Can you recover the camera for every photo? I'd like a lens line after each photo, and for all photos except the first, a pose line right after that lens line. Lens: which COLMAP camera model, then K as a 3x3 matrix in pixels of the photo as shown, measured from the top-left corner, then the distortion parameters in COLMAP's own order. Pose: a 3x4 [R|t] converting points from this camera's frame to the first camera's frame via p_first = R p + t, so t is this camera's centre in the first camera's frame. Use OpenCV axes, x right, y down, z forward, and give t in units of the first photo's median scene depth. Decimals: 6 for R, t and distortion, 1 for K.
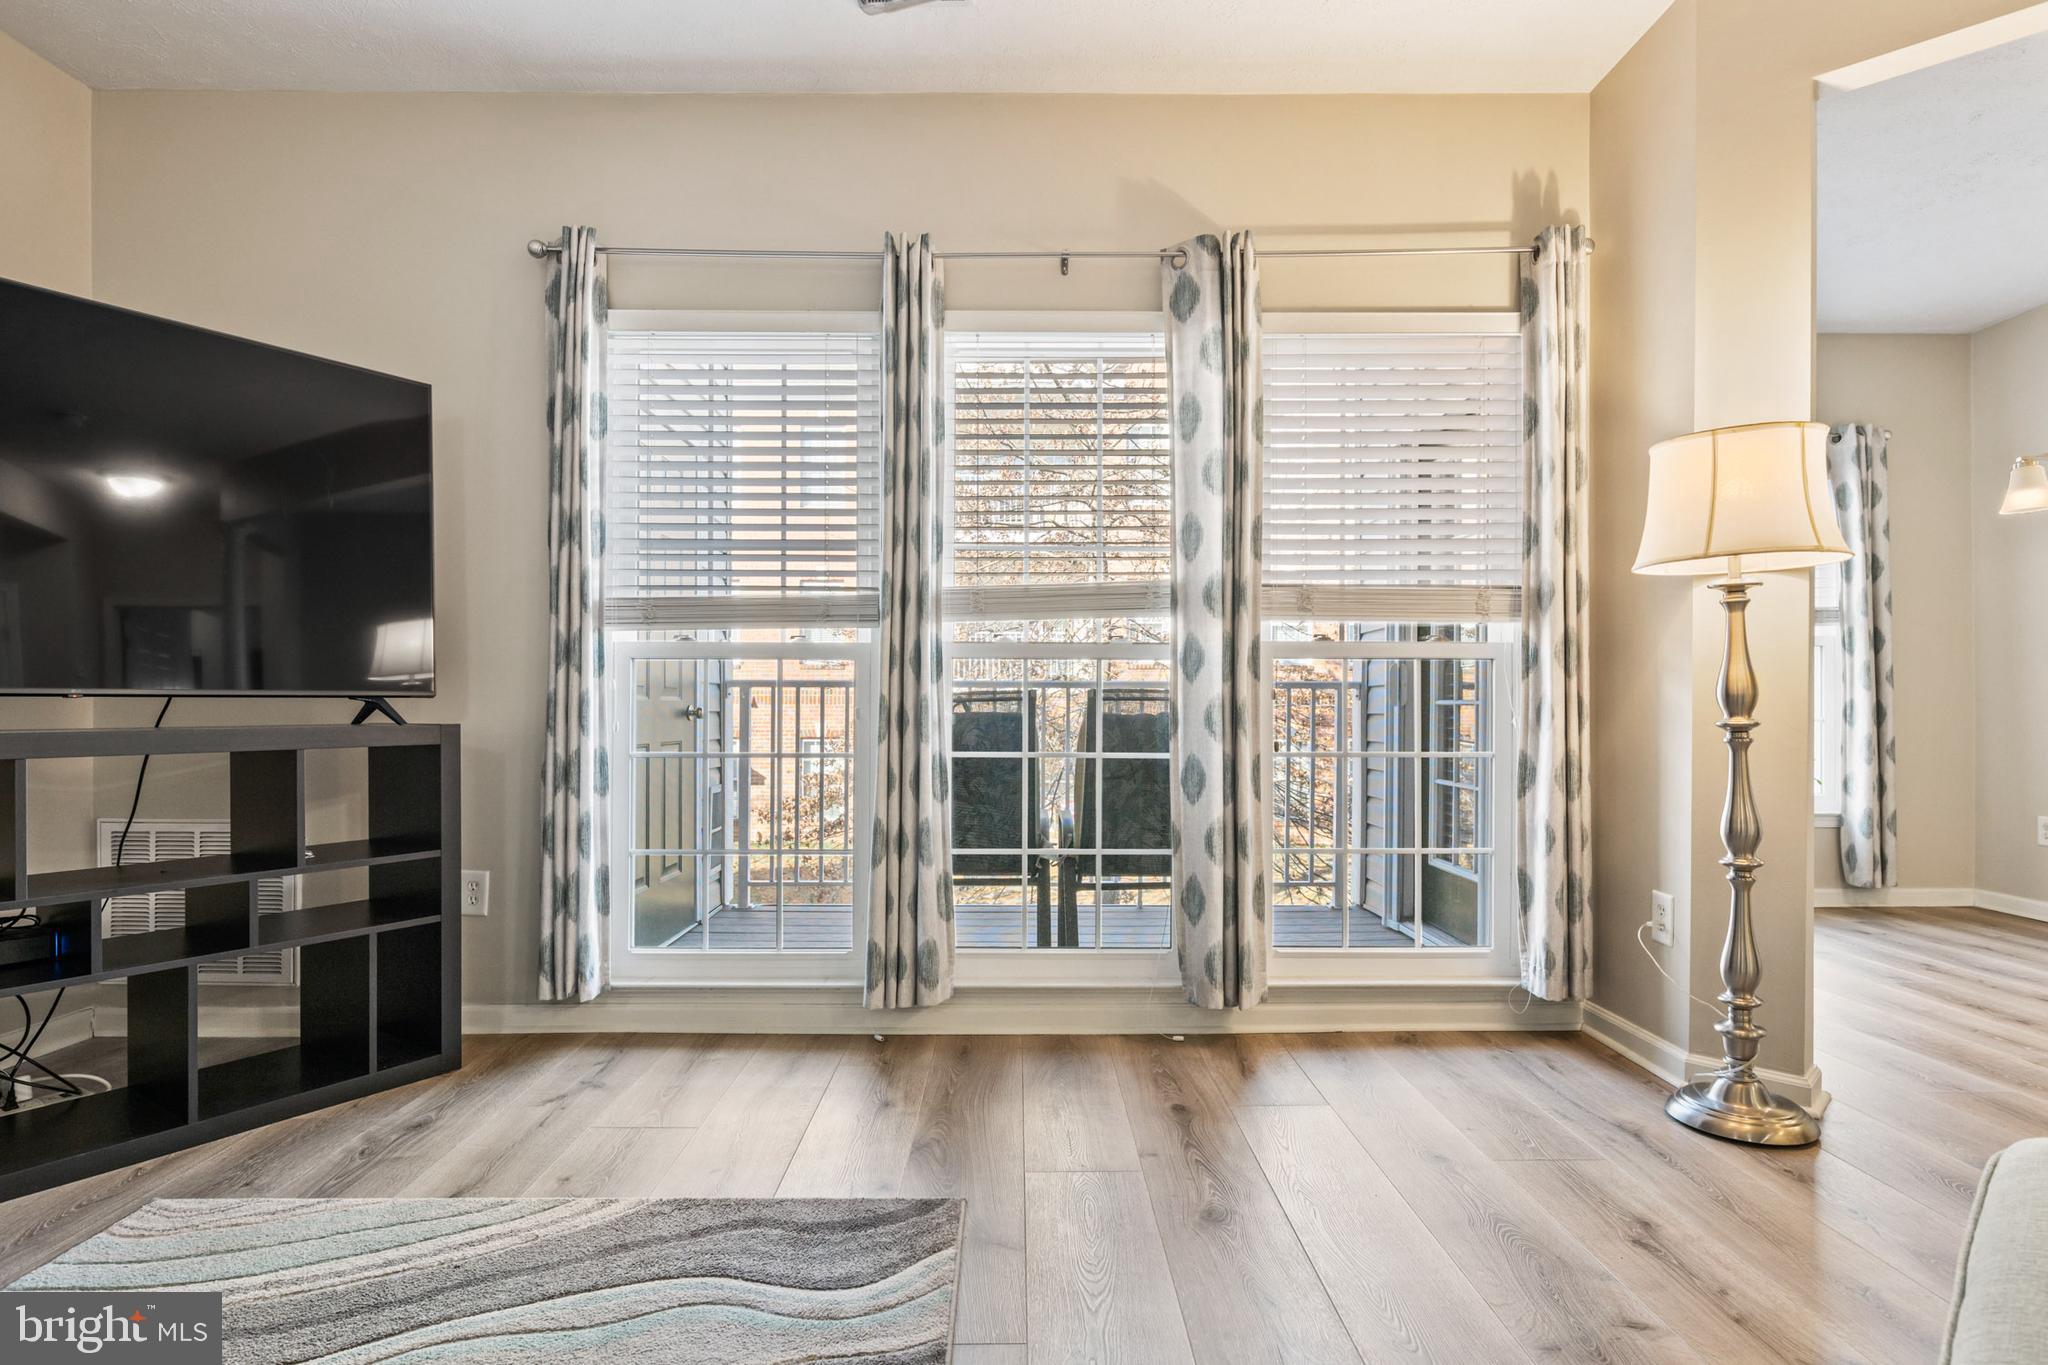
lens RADIAL K [[1028.1, 0, 1020.5], [0, 1028.1, 695.2], [0, 0, 1]] dist [0.000404, -0.000068]
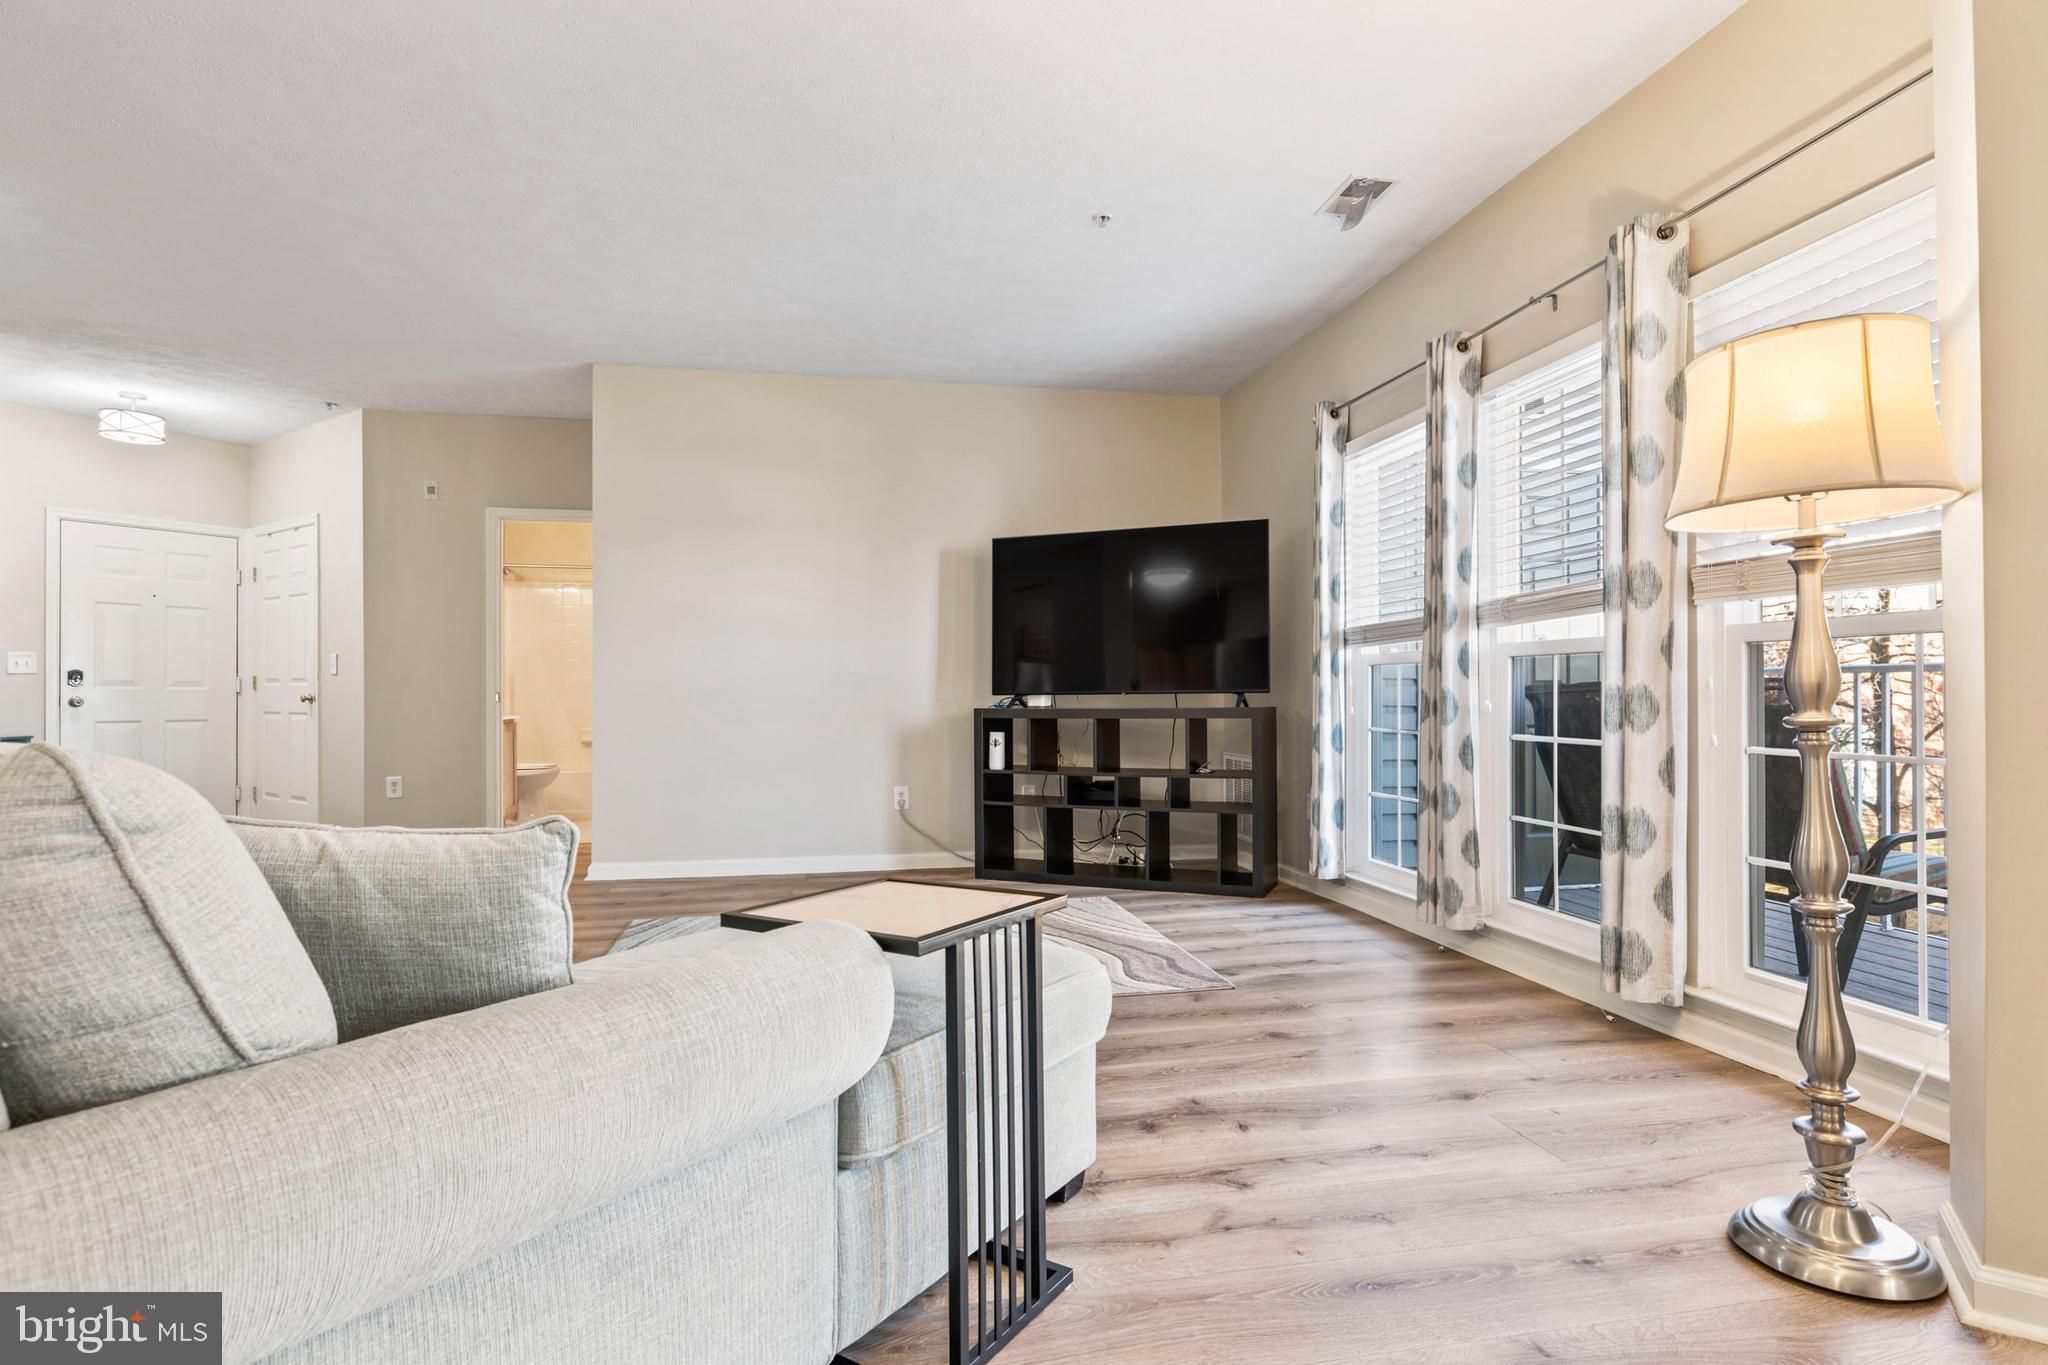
lens RADIAL K [[1028.1, 0, 1020.5], [0, 1028.1, 695.2], [0, 0, 1]] dist [0.000404, -0.000068]
pose [[0.188653, -0.000582, -0.982044, 1.220732], [0.017310, 0.999846, 0.002733, -0.003147], [0.981891, -0.017515, 0.188634, 0.266585]]
